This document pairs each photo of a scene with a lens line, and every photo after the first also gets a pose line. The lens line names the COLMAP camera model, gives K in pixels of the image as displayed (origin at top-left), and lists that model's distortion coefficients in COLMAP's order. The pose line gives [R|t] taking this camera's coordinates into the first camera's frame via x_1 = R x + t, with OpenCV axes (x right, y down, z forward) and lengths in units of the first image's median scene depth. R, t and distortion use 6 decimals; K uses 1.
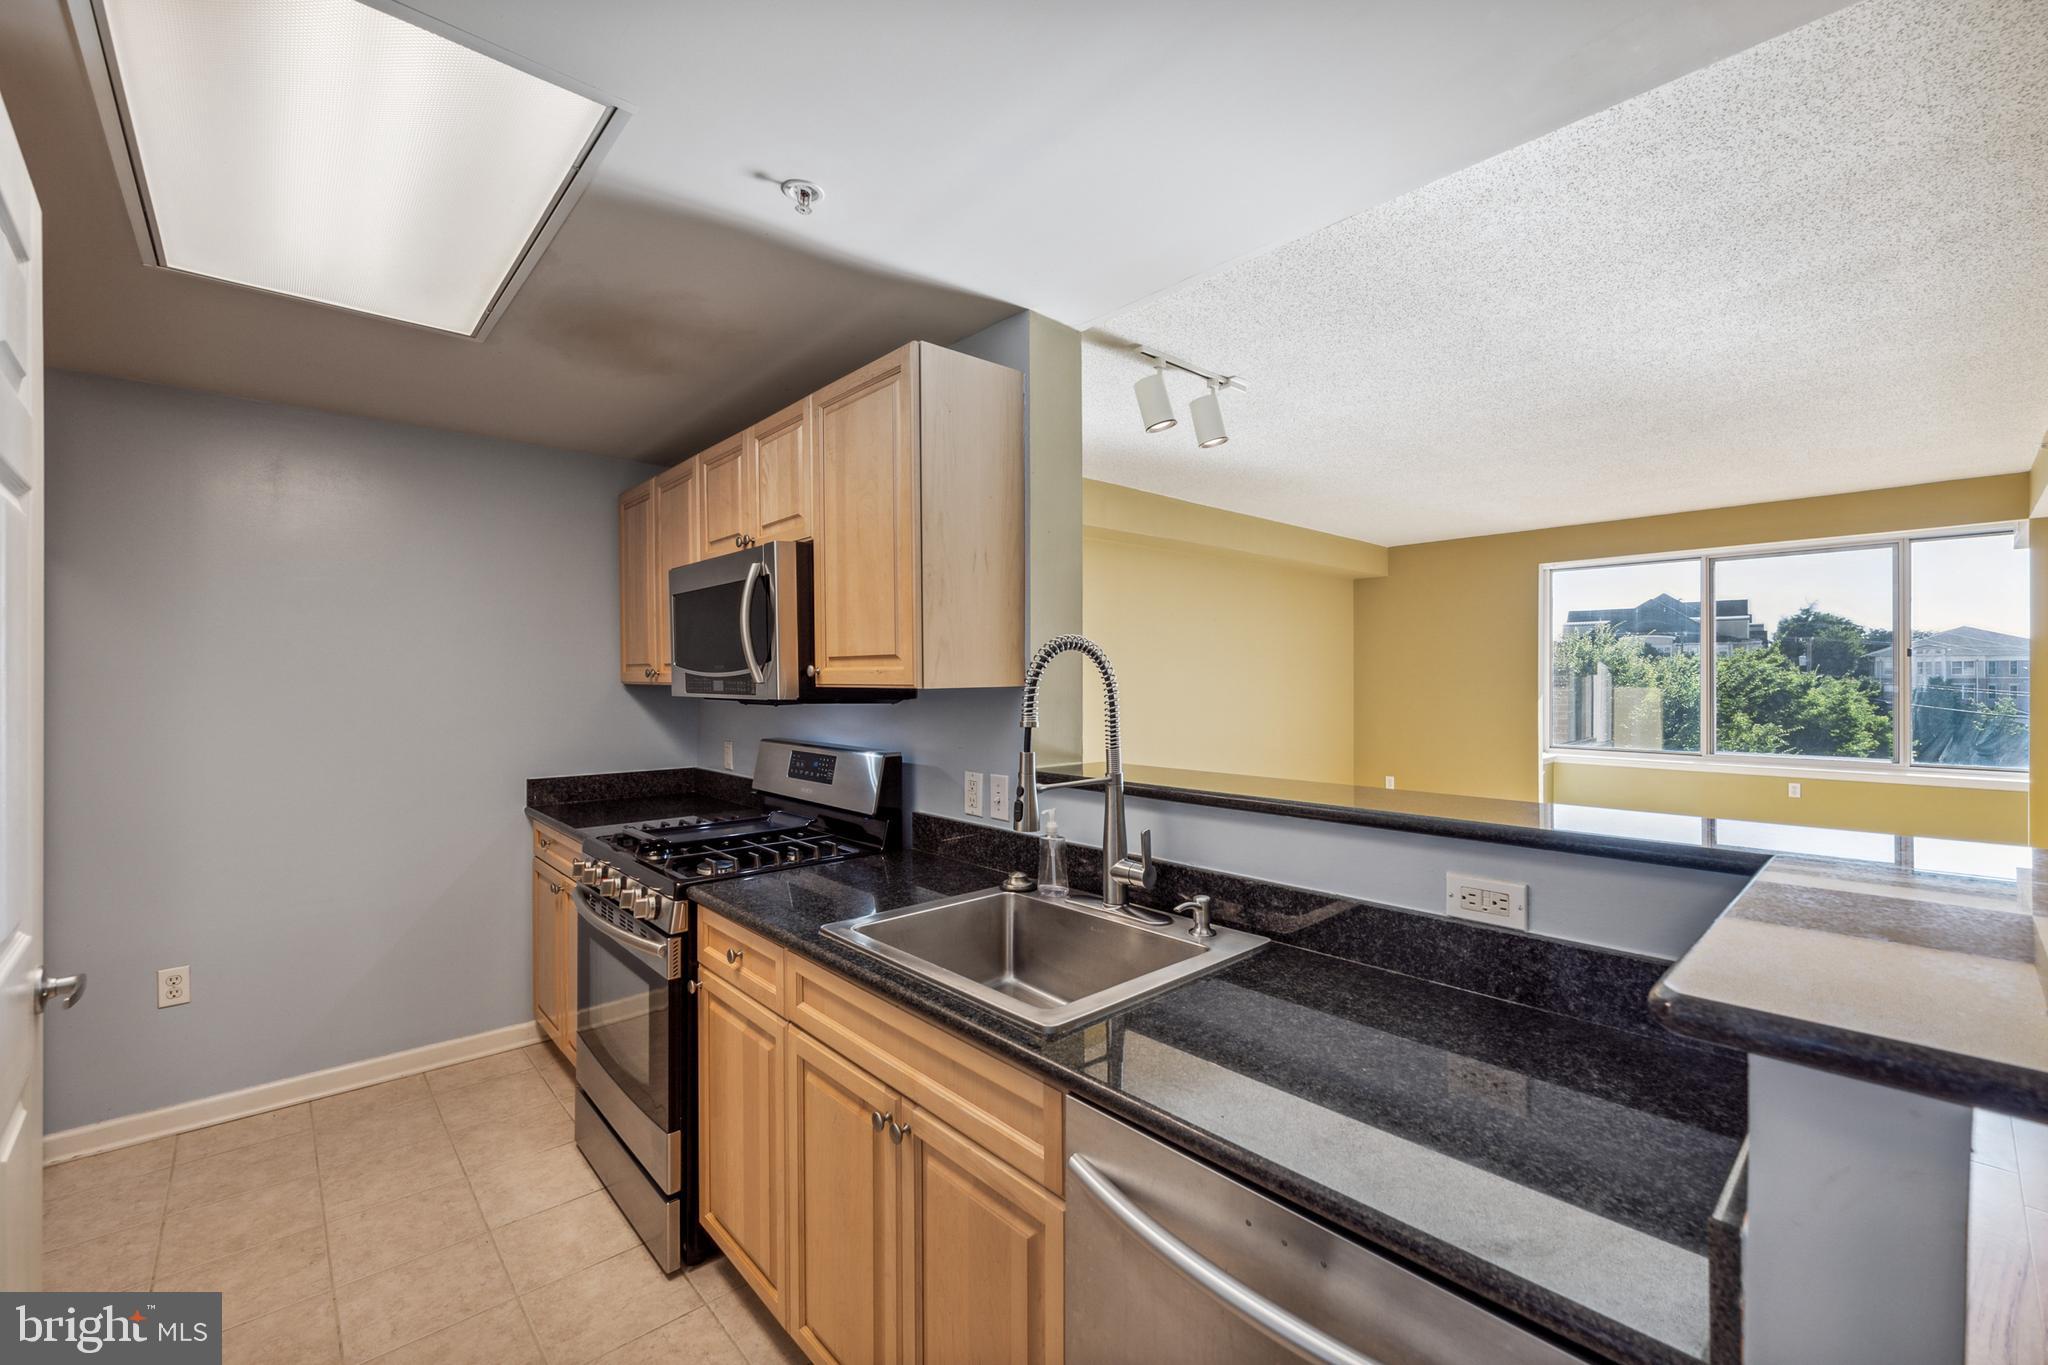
lens RADIAL K [[838.3, 0, 1023.1], [0, 838.3, 678.0], [0, 0, 1]] dist [-0.000665, 0.000771]
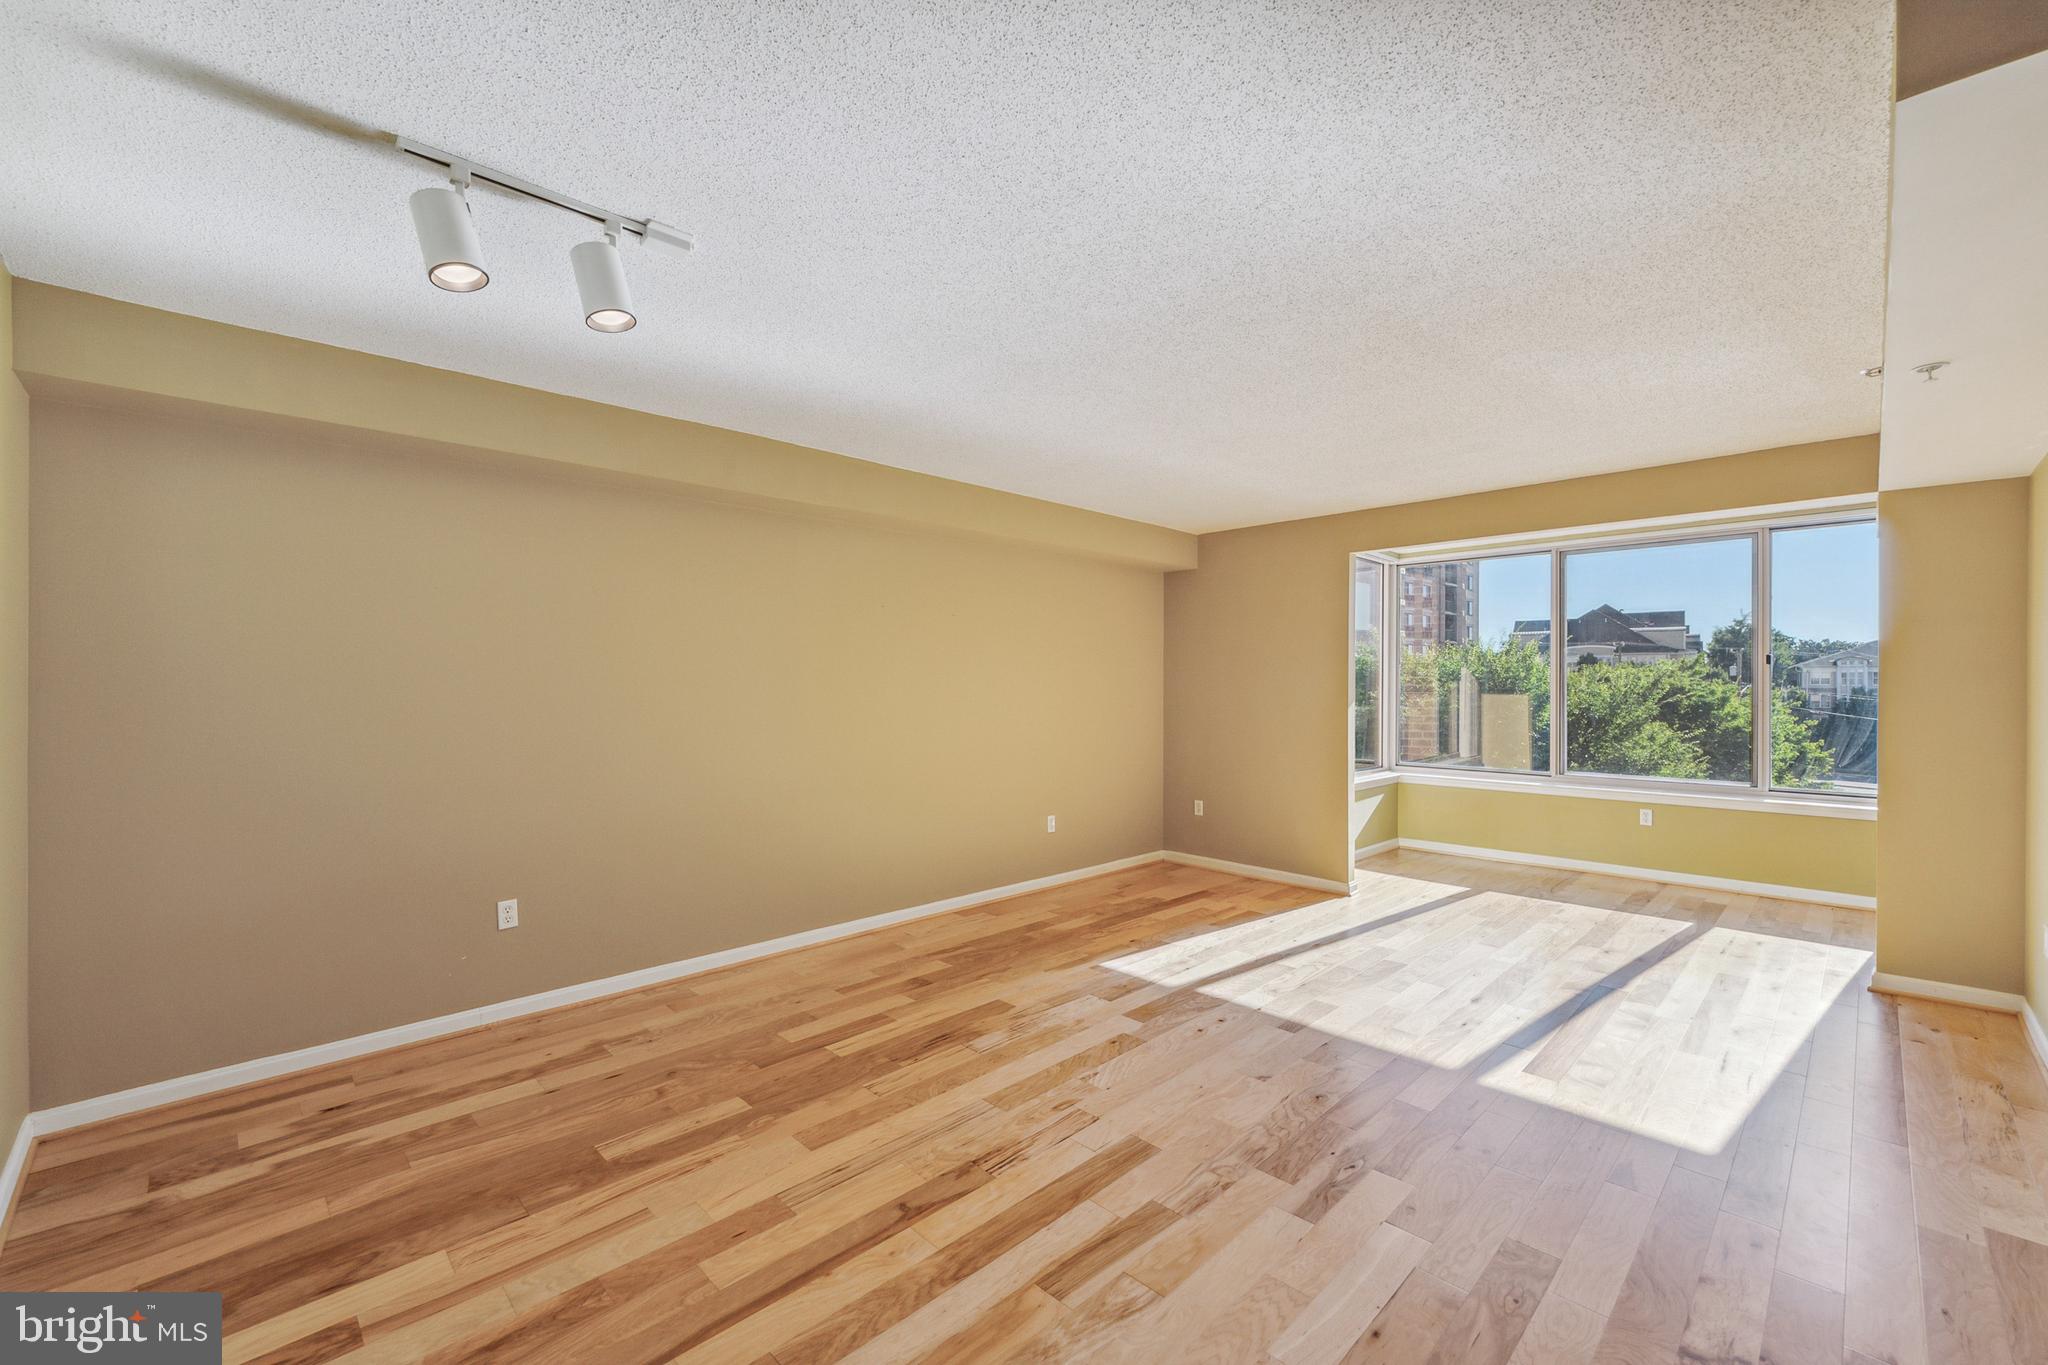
lens RADIAL K [[838.3, 0, 1021.0], [0, 838.3, 693.9], [0, 0, 1]] dist [-0.000665, 0.000771]
pose [[0.999156, 0.003978, 0.040877, 0.171452], [-0.004440, 0.999927, 0.011200, -0.001185], [-0.040830, -0.011372, 0.999101, 0.113721]]
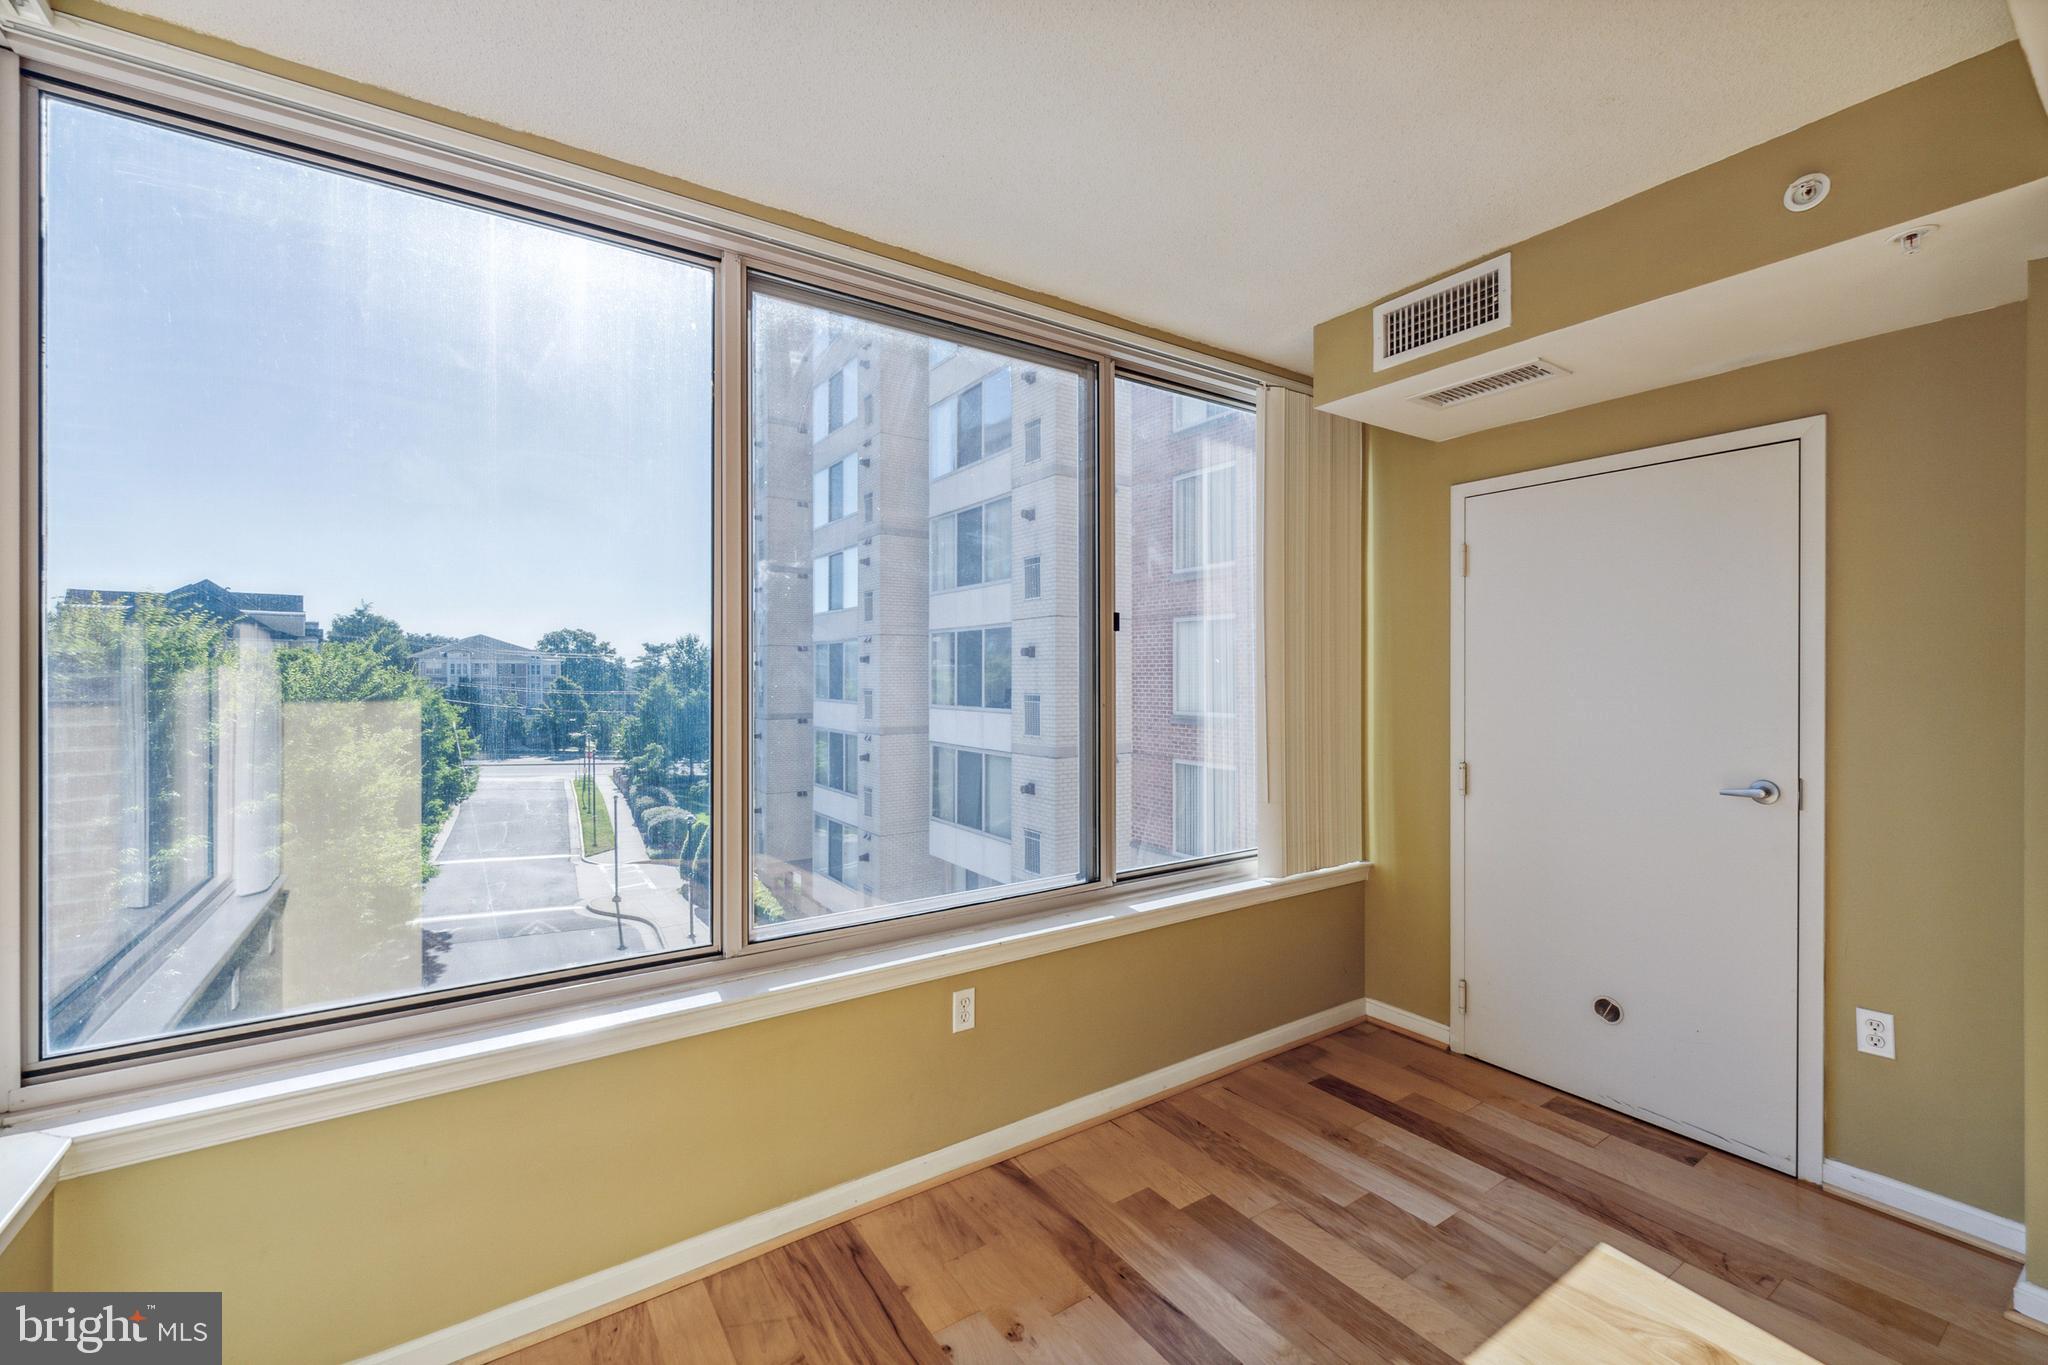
lens RADIAL K [[838.3, 0, 1026.5], [0, 838.3, 674.9], [0, 0, 1]] dist [-0.000665, 0.000771]
pose [[0.136583, 0.002720, 0.990625, 0.452594], [0.000185, 0.999996, -0.002771, -0.003001], [-0.990629, 0.000562, 0.136582, 0.739461]]
